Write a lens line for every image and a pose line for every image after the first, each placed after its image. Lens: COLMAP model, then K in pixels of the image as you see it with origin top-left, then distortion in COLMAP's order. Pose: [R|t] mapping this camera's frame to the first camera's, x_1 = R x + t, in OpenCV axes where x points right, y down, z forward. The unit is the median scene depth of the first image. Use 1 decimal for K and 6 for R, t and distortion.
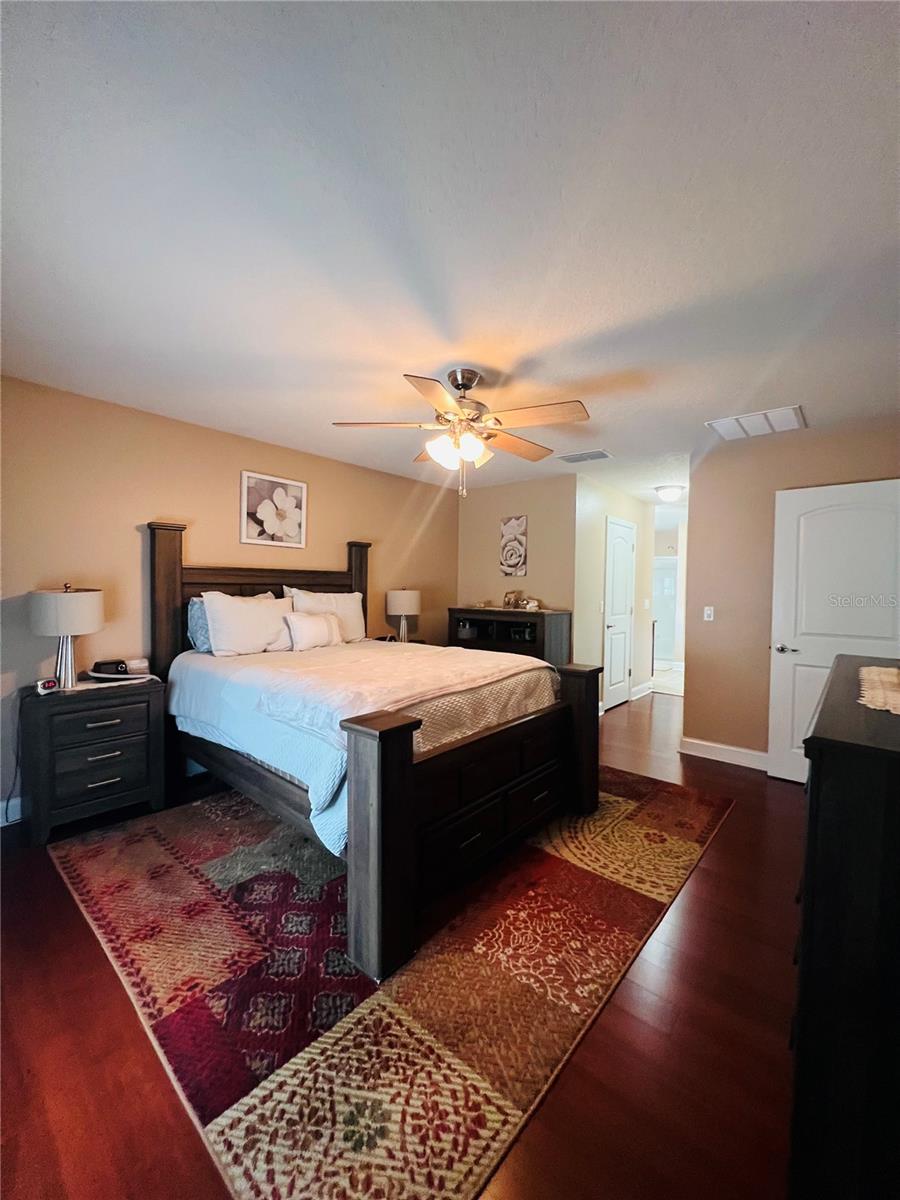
lens RADIAL K [[479.4, 0, 472.0], [0, 479.4, 599.3], [0, 0, 1]] dist [-0.002148, -0.000254]
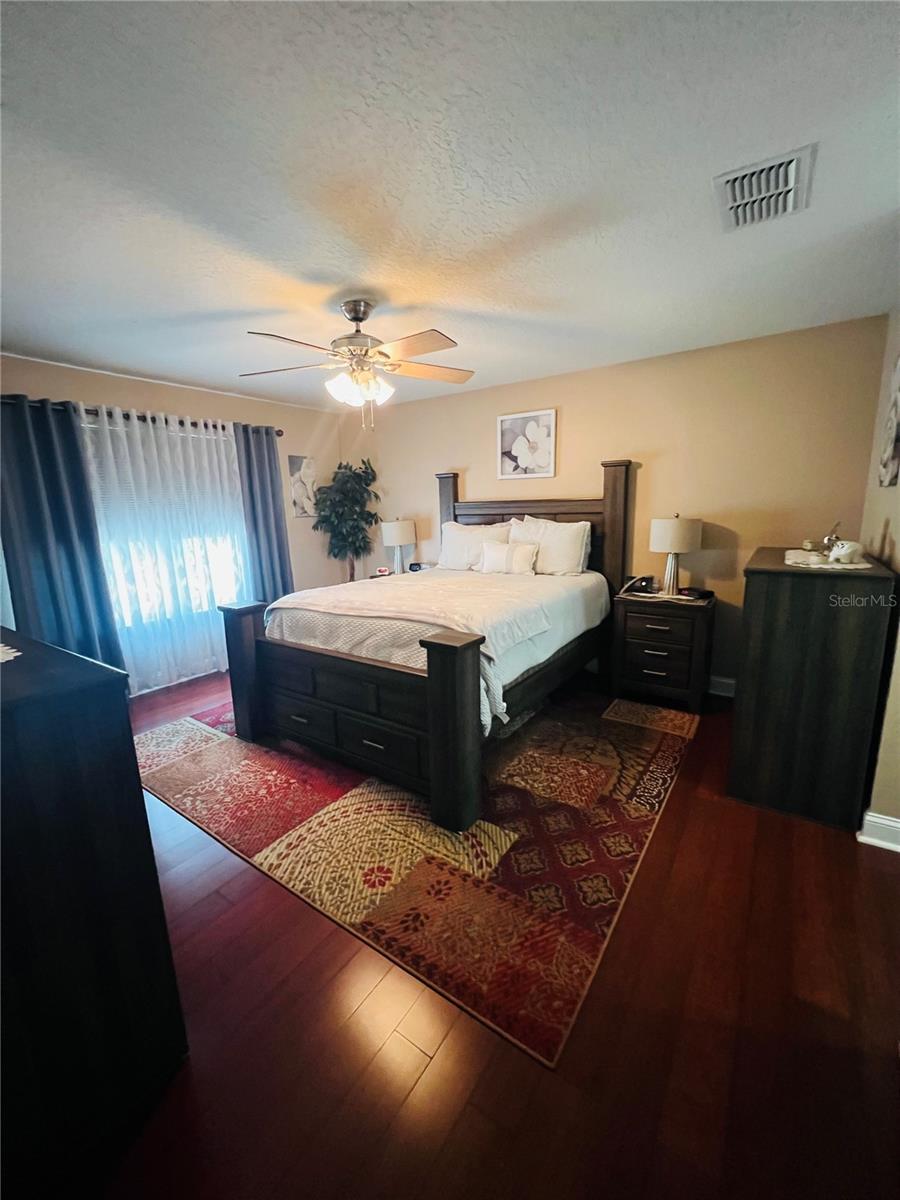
lens RADIAL K [[479.4, 0, 437.0], [0, 479.4, 604.4], [0, 0, 1]] dist [-0.002148, -0.000254]
pose [[0.076920, 0.188636, -0.979030, 1.018710], [-0.004478, 0.981995, 0.188856, -0.049461], [0.997027, -0.010142, 0.076380, 1.028861]]
